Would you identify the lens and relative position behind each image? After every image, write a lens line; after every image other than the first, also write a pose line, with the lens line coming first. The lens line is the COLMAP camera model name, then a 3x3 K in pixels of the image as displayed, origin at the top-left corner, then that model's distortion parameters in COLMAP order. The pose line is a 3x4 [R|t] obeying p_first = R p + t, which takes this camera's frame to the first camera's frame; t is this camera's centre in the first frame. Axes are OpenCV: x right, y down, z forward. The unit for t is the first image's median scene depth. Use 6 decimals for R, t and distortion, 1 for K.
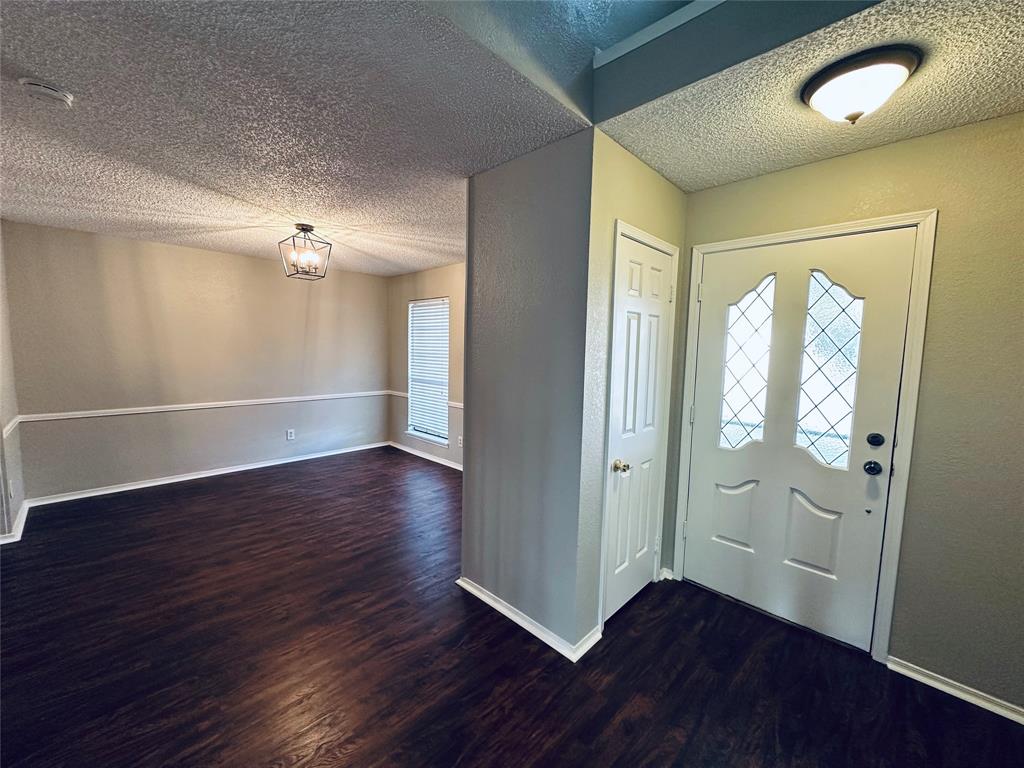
lens RADIAL K [[408.6, 0, 514.7], [0, 408.6, 384.0], [0, 0, 1]] dist [-0.001545, 0.000754]
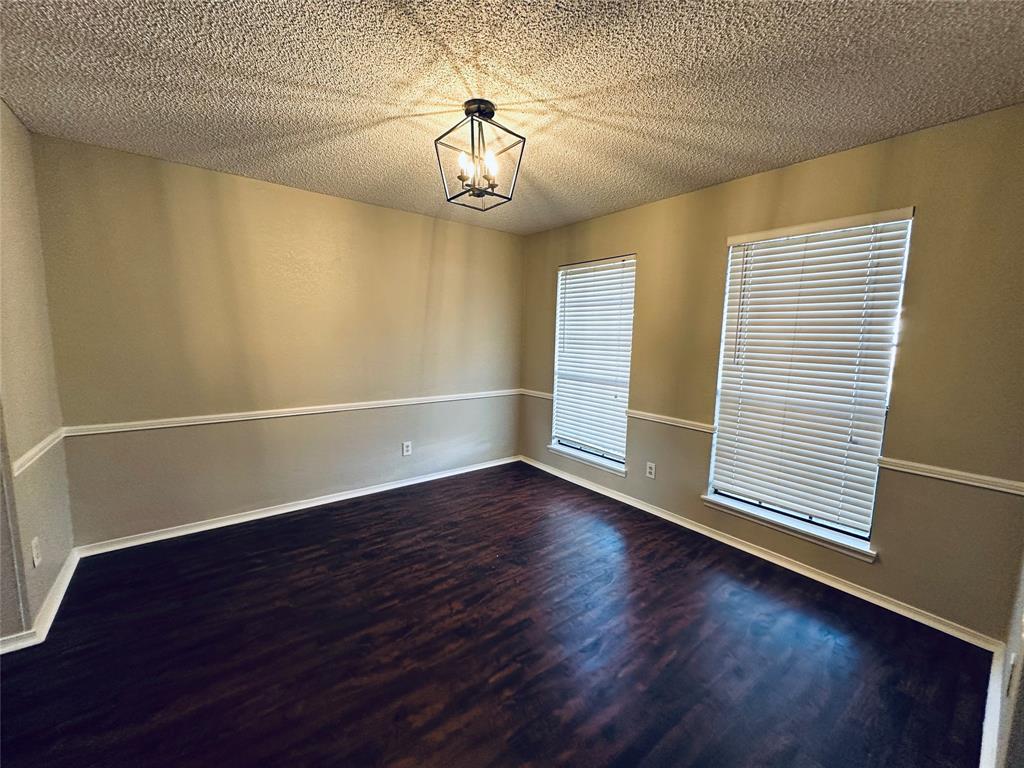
lens RADIAL K [[408.6, 0, 513.3], [0, 408.6, 385.4], [0, 0, 1]] dist [-0.001545, 0.000754]
pose [[0.990227, 0.017285, -0.138391, -0.289911], [-0.012965, 0.999402, 0.032056, -0.019462], [0.138862, -0.029949, 0.989859, 0.333425]]
